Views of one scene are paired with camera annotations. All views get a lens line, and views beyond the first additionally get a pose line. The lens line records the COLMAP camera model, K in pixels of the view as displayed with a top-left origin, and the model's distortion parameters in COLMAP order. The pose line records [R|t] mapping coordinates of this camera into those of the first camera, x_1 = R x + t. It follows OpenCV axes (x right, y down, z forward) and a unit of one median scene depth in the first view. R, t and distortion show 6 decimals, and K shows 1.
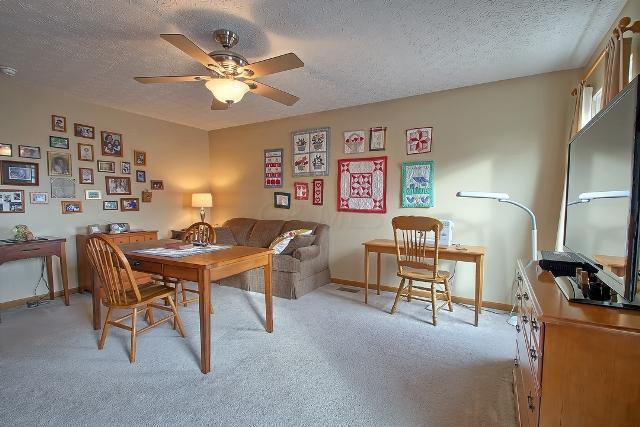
lens RADIAL K [[297.0, 0, 324.5], [0, 297.0, 218.0], [0, 0, 1]] dist [-0.003326, -0.001289]
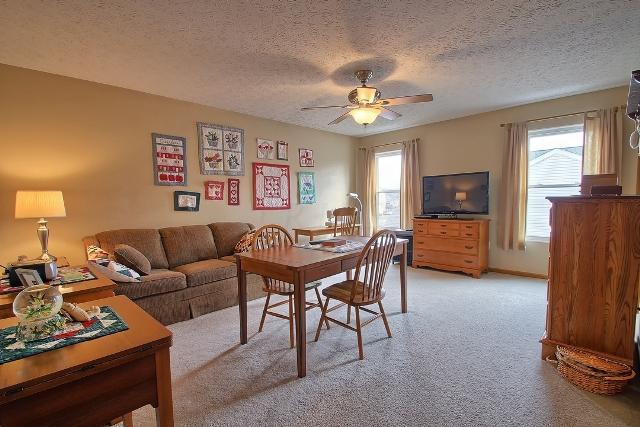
lens RADIAL K [[297.0, 0, 326.2], [0, 297.0, 215.1], [0, 0, 1]] dist [-0.003326, -0.001289]
pose [[0.249134, -0.064084, 0.966347, -0.908243], [0.071731, 0.996289, 0.047577, -0.035375], [-0.965809, 0.057464, 0.252806, 0.460012]]
